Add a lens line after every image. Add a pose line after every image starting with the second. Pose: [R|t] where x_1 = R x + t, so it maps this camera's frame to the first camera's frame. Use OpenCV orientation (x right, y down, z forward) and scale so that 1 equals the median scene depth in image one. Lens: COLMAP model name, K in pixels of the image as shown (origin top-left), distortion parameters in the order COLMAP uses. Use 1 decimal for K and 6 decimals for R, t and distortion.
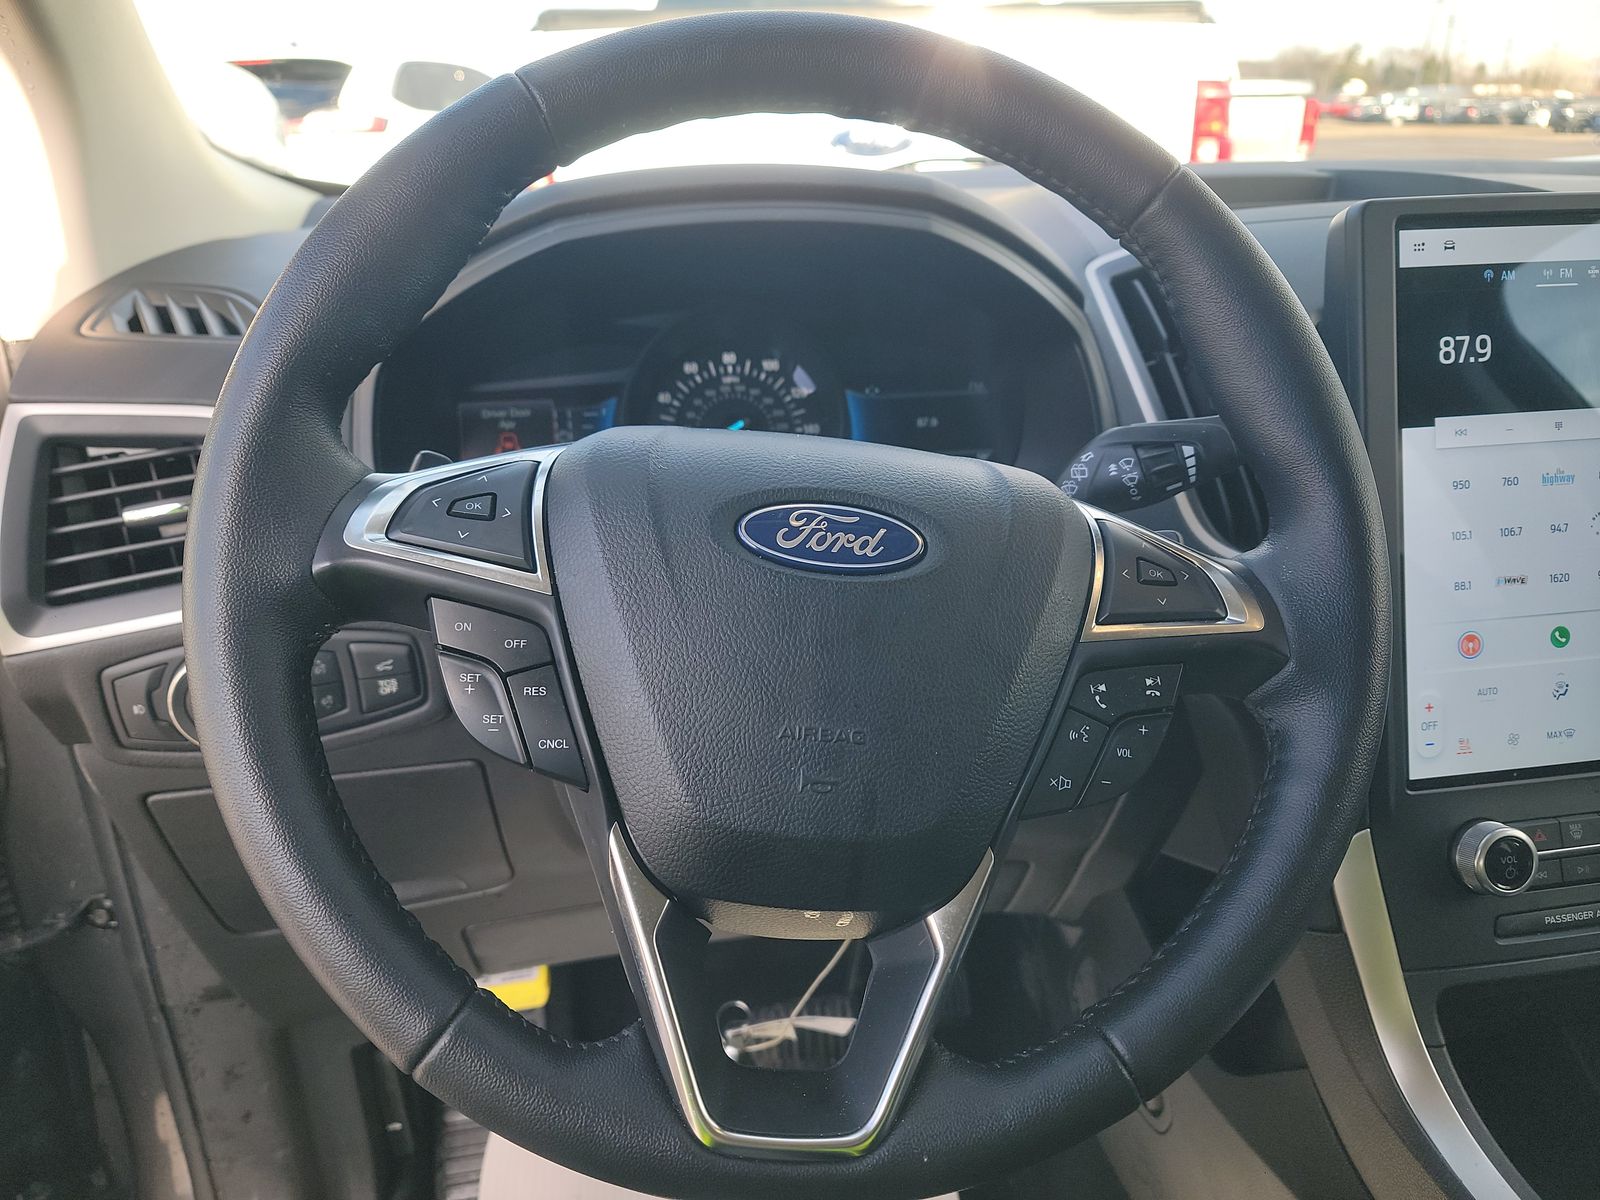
lens RADIAL K [[1147.2, 0, 764.8], [0, 1147.2, 600.9], [0, 0, 1]] dist [0.042146, -0.047518]
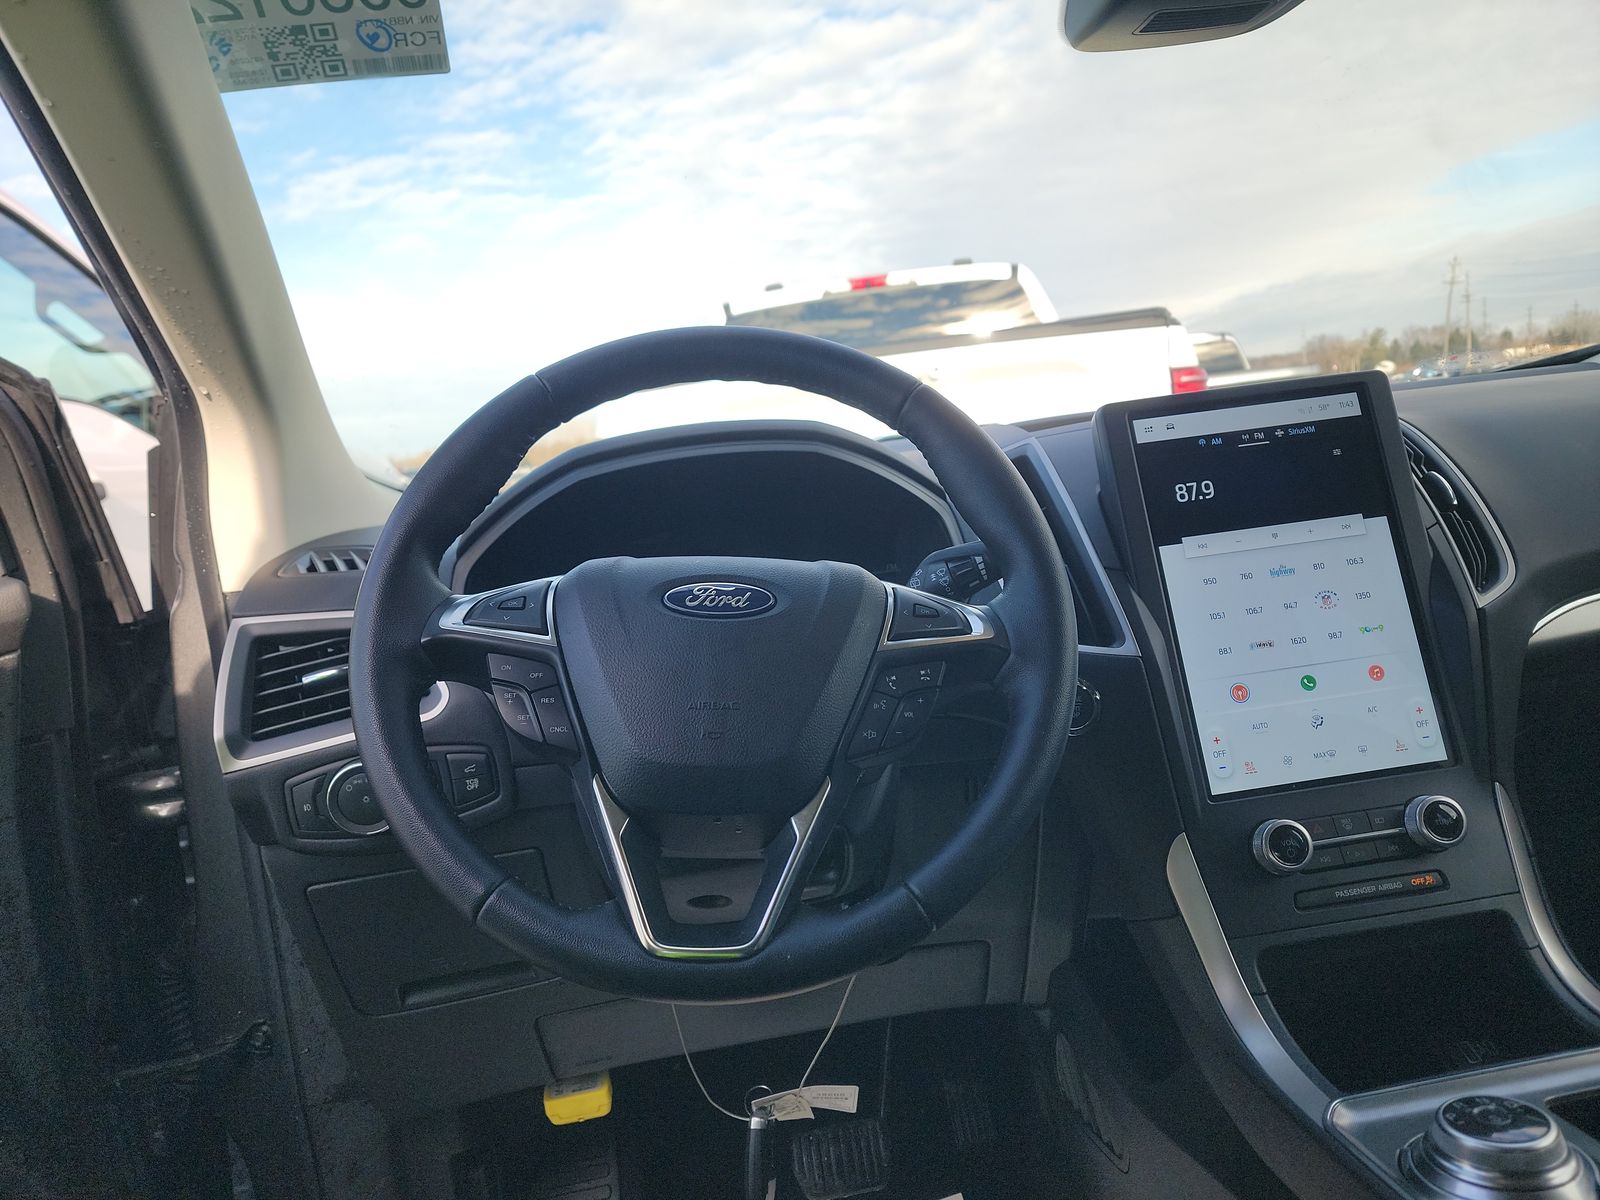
lens RADIAL K [[1147.2, 0, 764.8], [0, 1147.2, 600.9], [0, 0, 1]] dist [0.042146, -0.047518]
pose [[0.992659, -0.093259, -0.077013, 0.176499], [0.069176, 0.960095, -0.270984, 0.282938], [0.099212, 0.263667, 0.959498, -0.426049]]
